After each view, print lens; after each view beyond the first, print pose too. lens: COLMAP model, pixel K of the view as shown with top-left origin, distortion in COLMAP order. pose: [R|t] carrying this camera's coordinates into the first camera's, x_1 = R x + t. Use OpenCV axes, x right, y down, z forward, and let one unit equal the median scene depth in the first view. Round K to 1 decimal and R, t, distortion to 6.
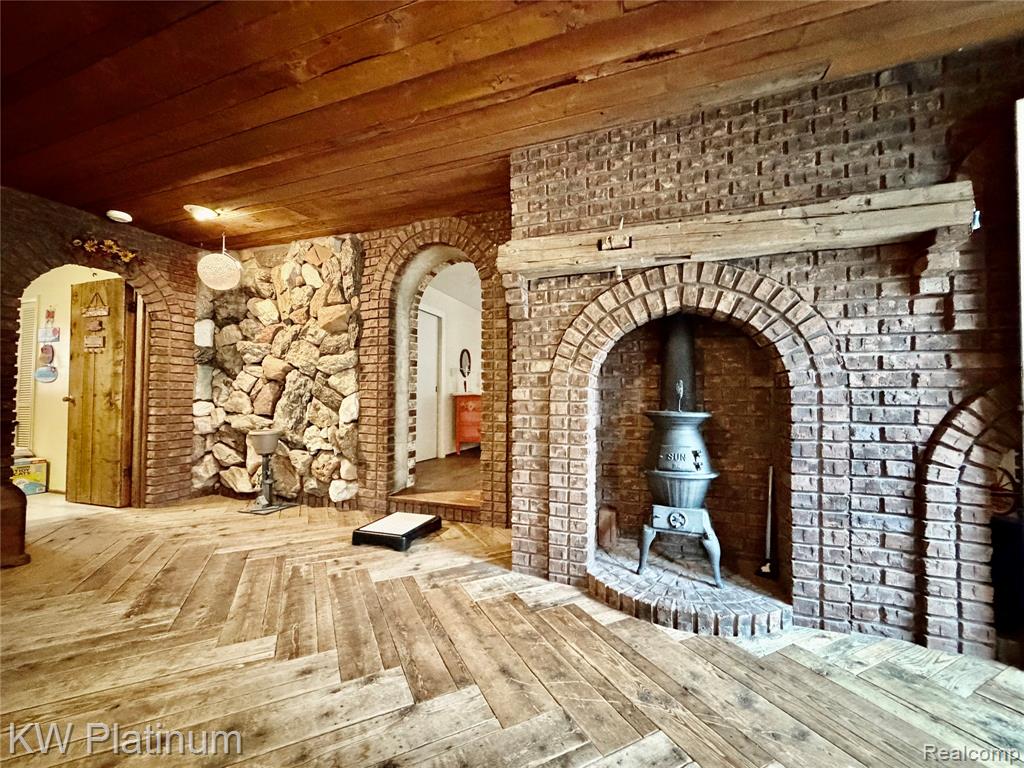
lens RADIAL K [[407.8, 0, 509.4], [0, 407.8, 387.4], [0, 0, 1]] dist [-0.001572, -0.000134]
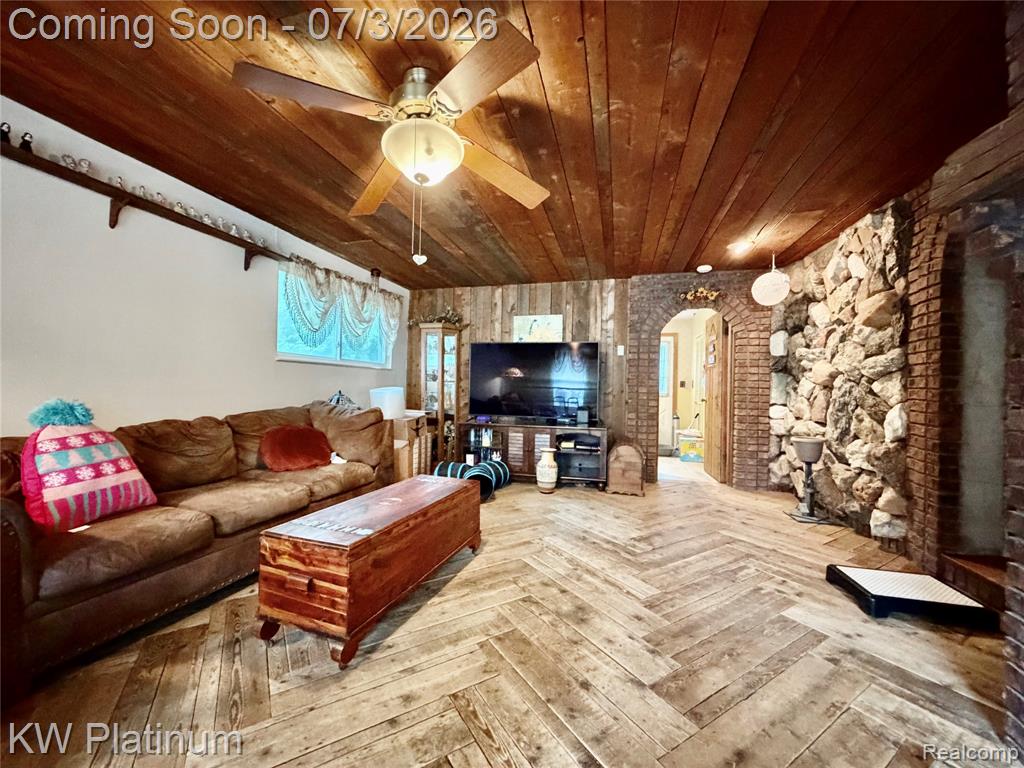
lens RADIAL K [[407.8, 0, 510.0], [0, 407.8, 386.5], [0, 0, 1]] dist [-0.001572, -0.000134]
pose [[0.093026, -0.003936, -0.995656, 0.316305], [0.001746, 0.999991, -0.003790, -0.016234], [0.995662, -0.001386, 0.093033, 0.193789]]
